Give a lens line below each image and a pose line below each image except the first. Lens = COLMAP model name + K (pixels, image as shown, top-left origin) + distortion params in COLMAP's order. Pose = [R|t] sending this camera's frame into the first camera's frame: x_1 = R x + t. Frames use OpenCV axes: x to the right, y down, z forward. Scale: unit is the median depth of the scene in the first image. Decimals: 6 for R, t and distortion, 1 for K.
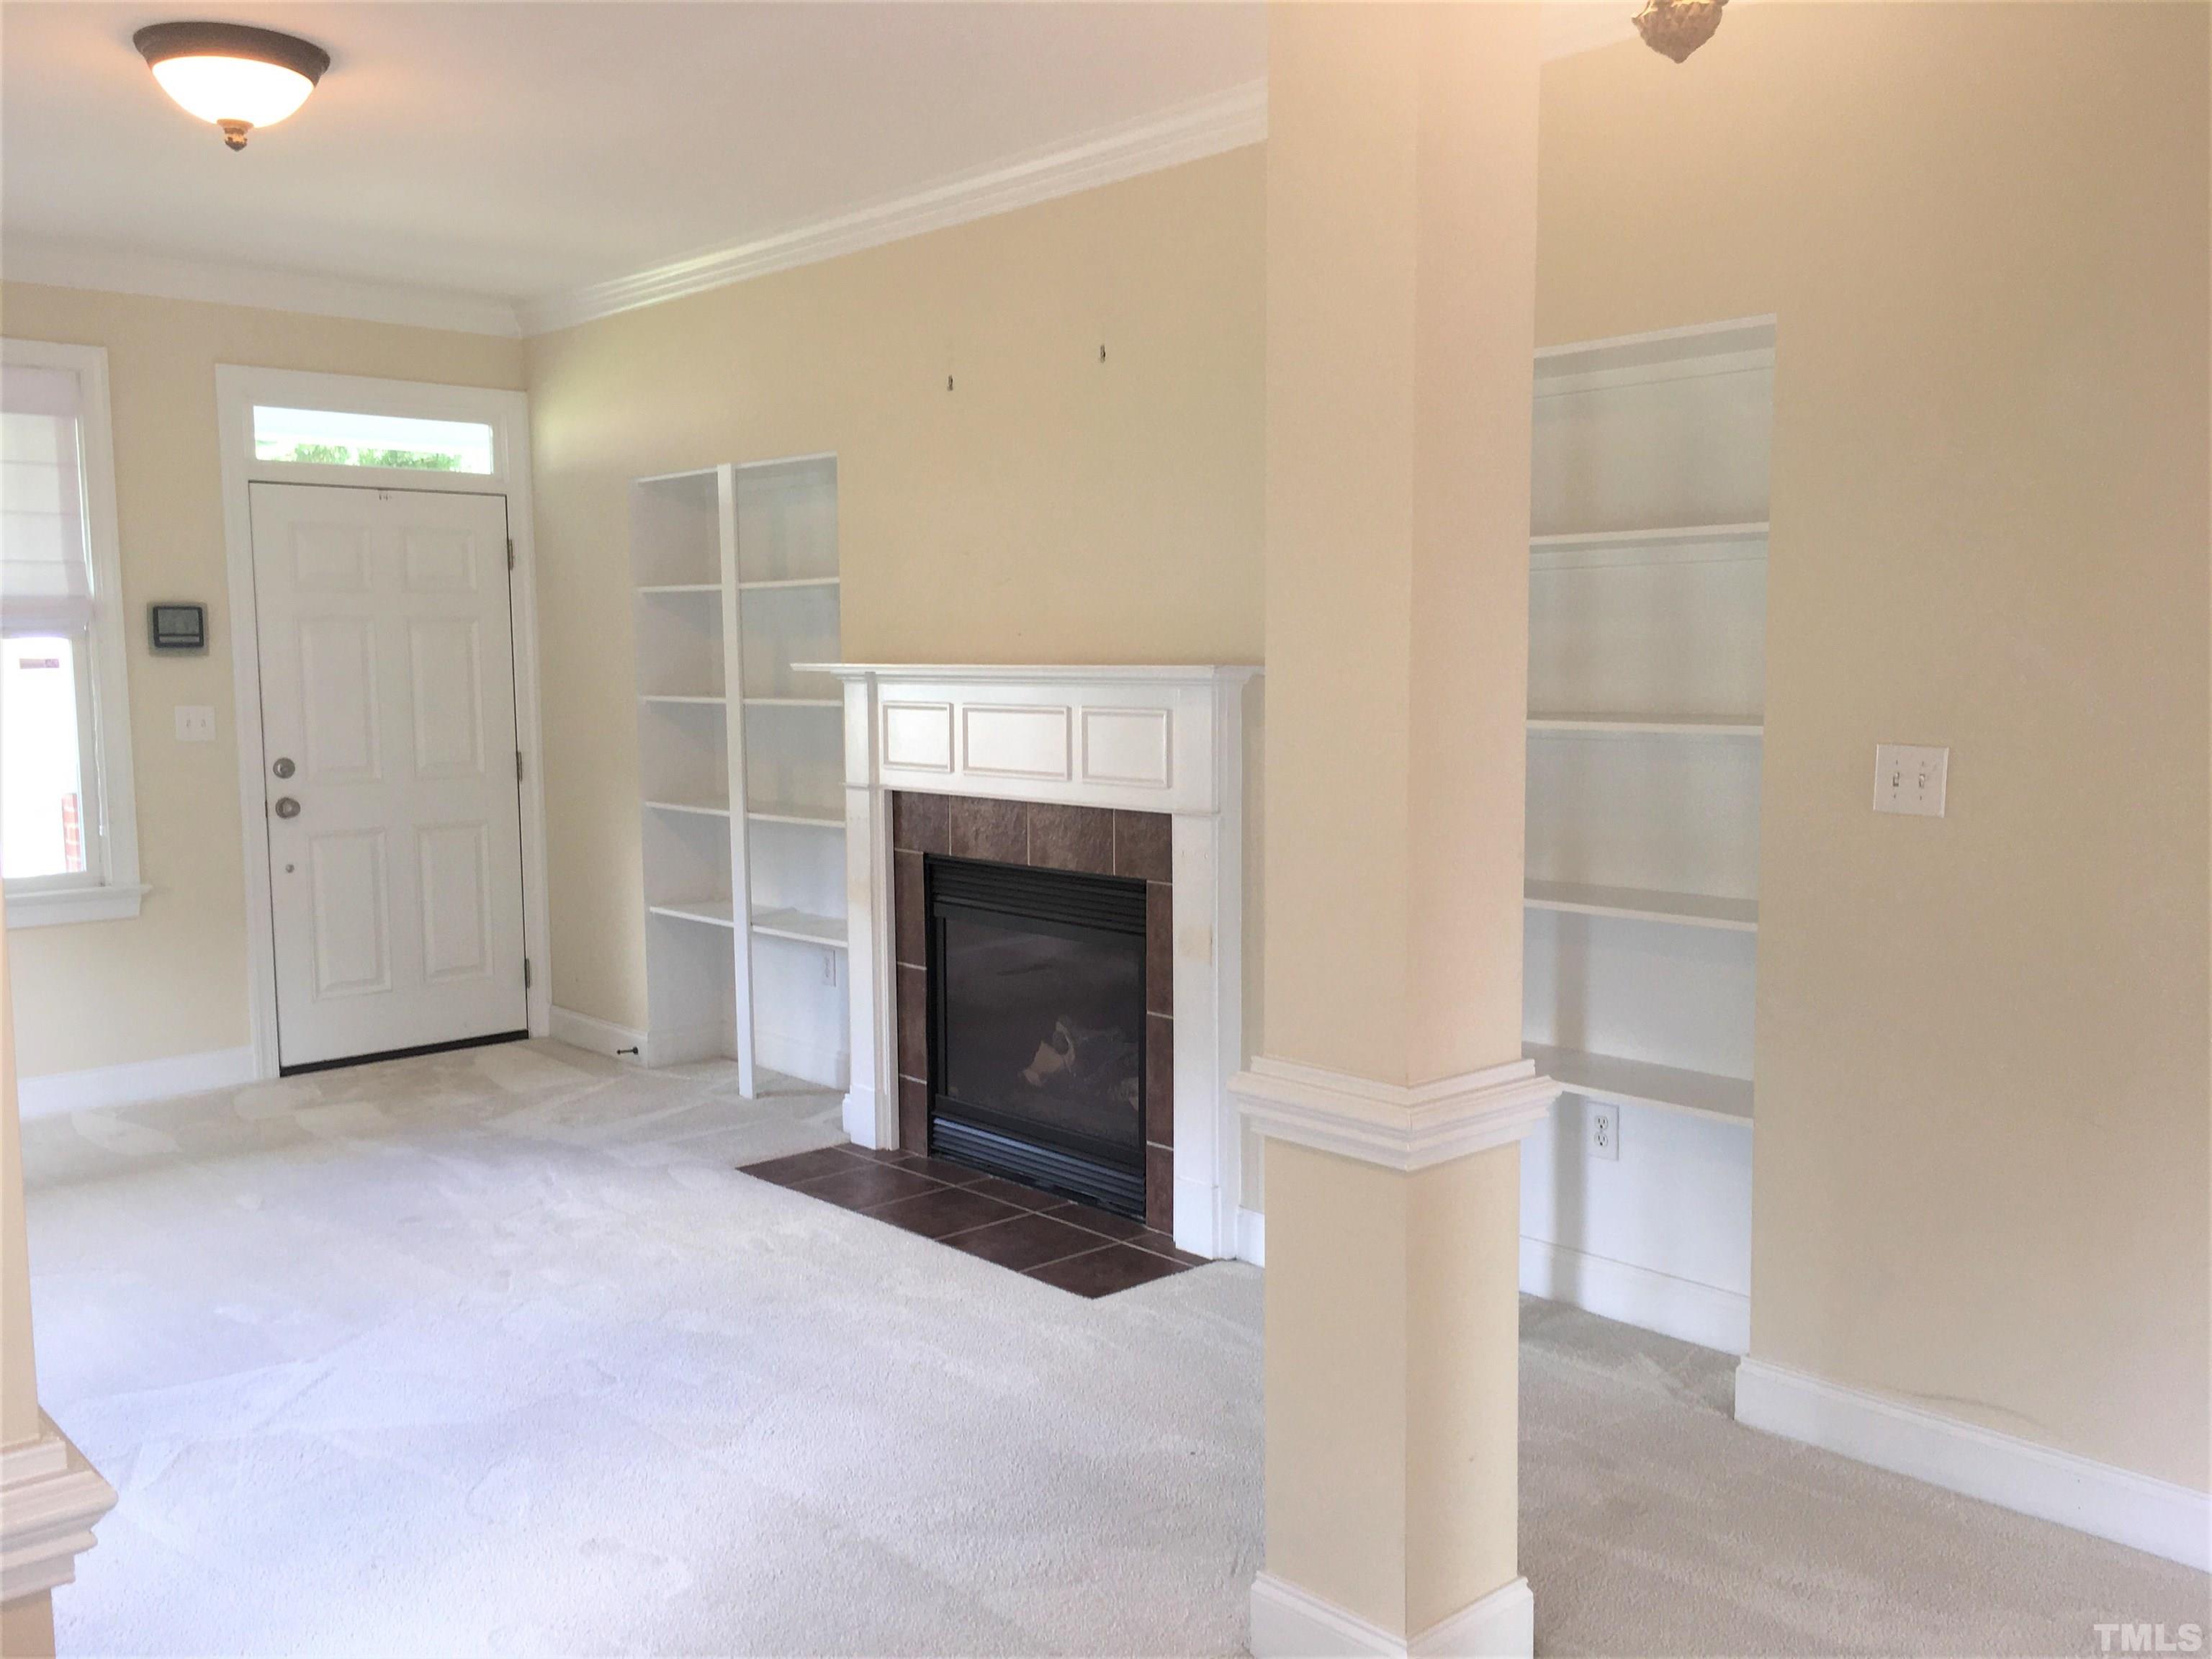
lens RADIAL K [[1888.7, 0, 1107.7], [0, 1888.7, 838.0], [0, 0, 1]] dist [0.073181, -0.088899]
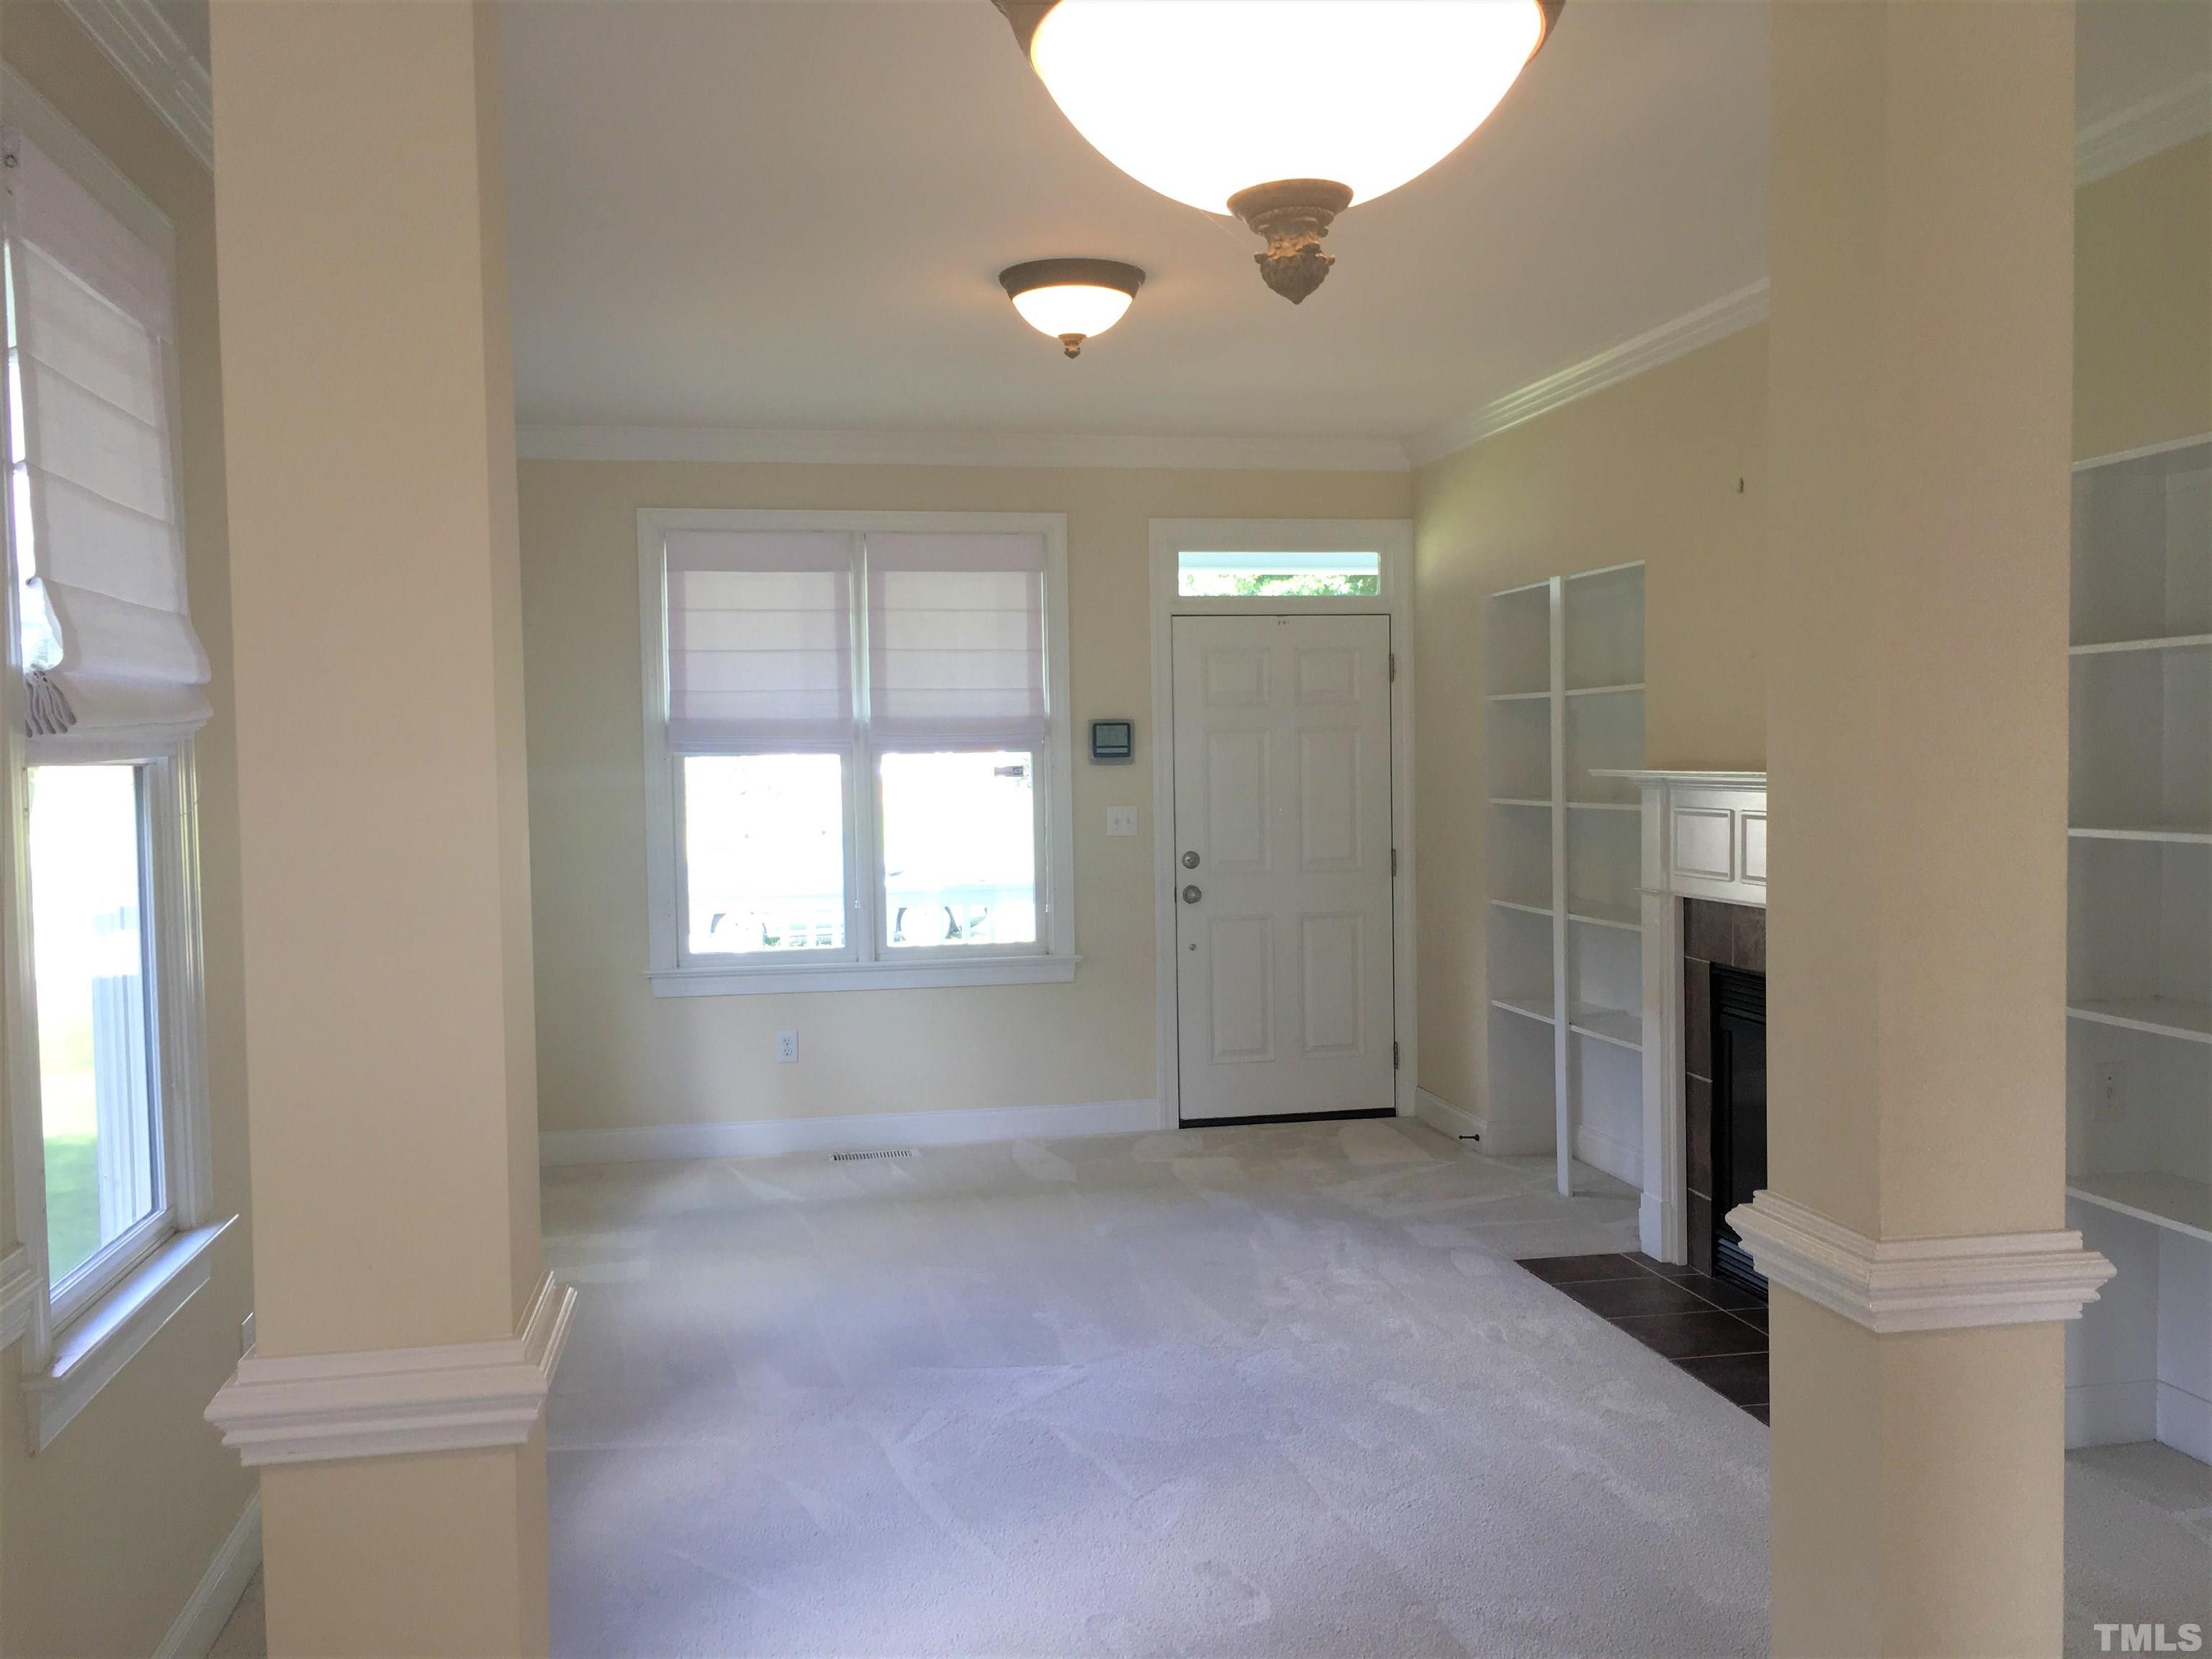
lens RADIAL K [[1888.7, 0, 1107.7], [0, 1888.7, 838.0], [0, 0, 1]] dist [0.073181, -0.088899]
pose [[0.852658, 0.016596, -0.522206, 0.143678], [-0.041810, 0.998457, -0.036535, -0.006991], [0.520794, 0.052985, 0.852037, -0.002151]]
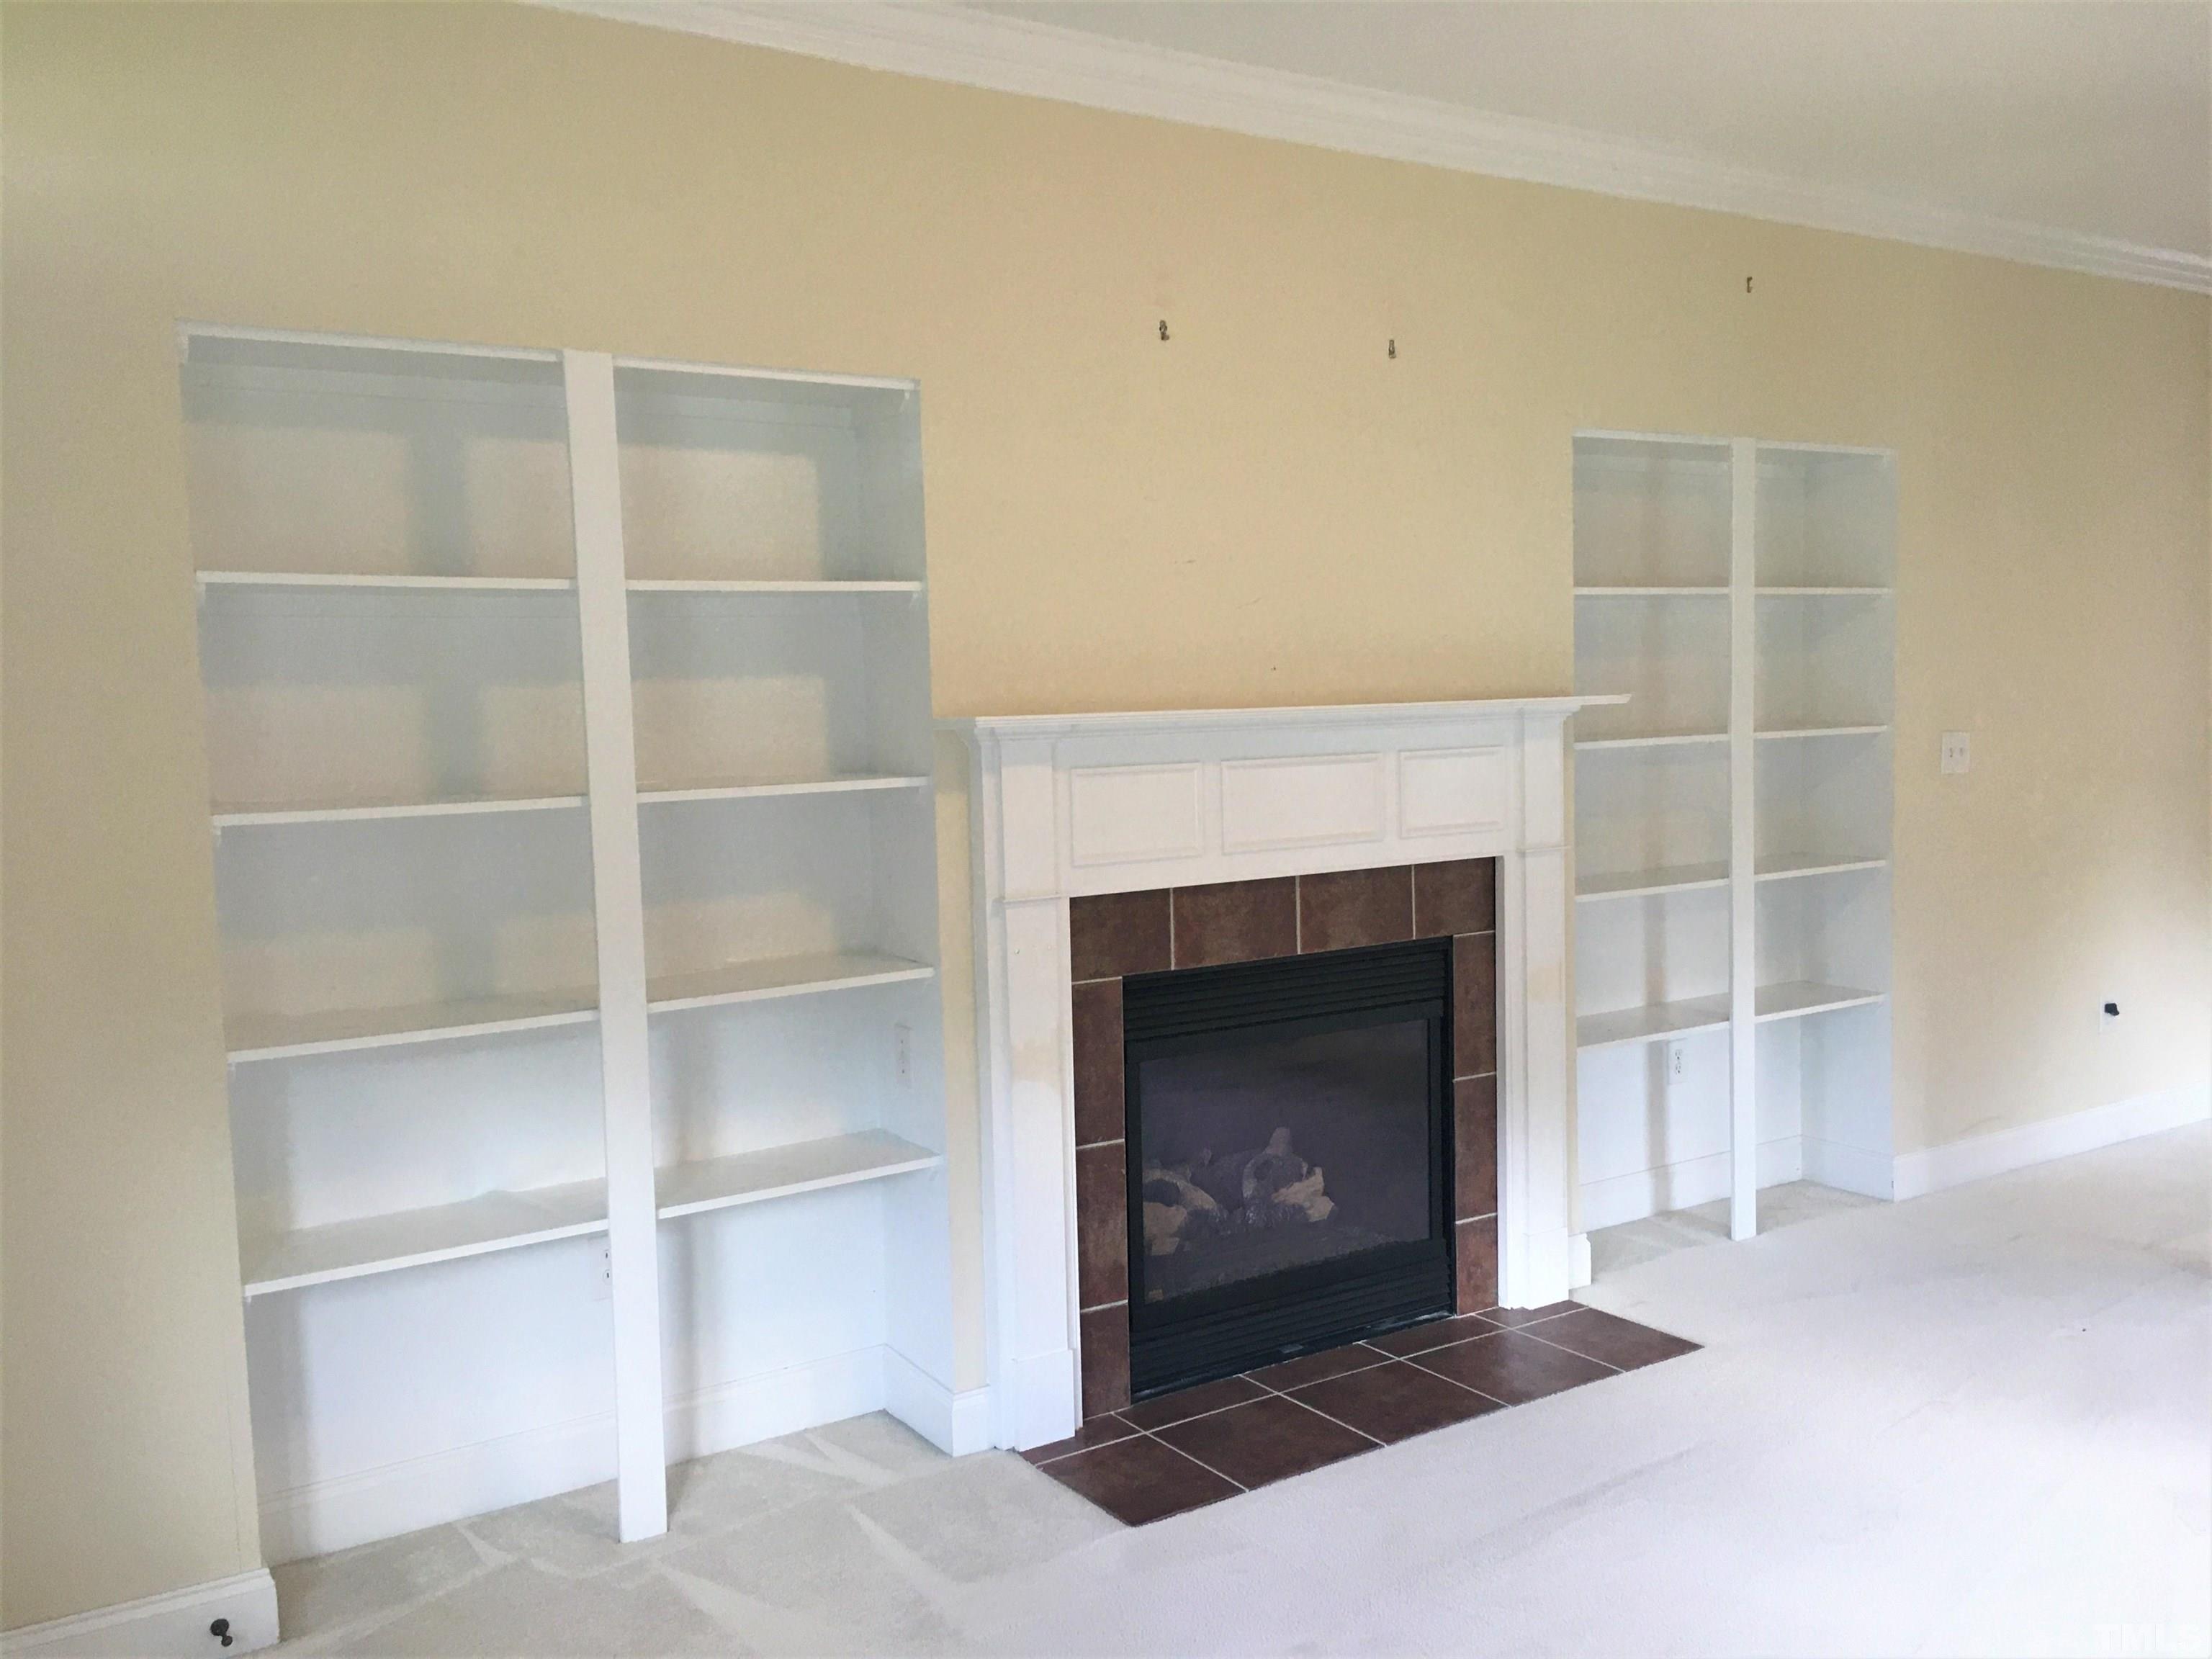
lens RADIAL K [[1888.7, 0, 1107.7], [0, 1888.7, 838.0], [0, 0, 1]] dist [0.073181, -0.088899]
pose [[0.164046, -0.076636, 0.983471, -0.763629], [0.122465, 0.990847, 0.056783, -0.081879], [-0.978821, 0.111126, 0.171929, 0.845493]]
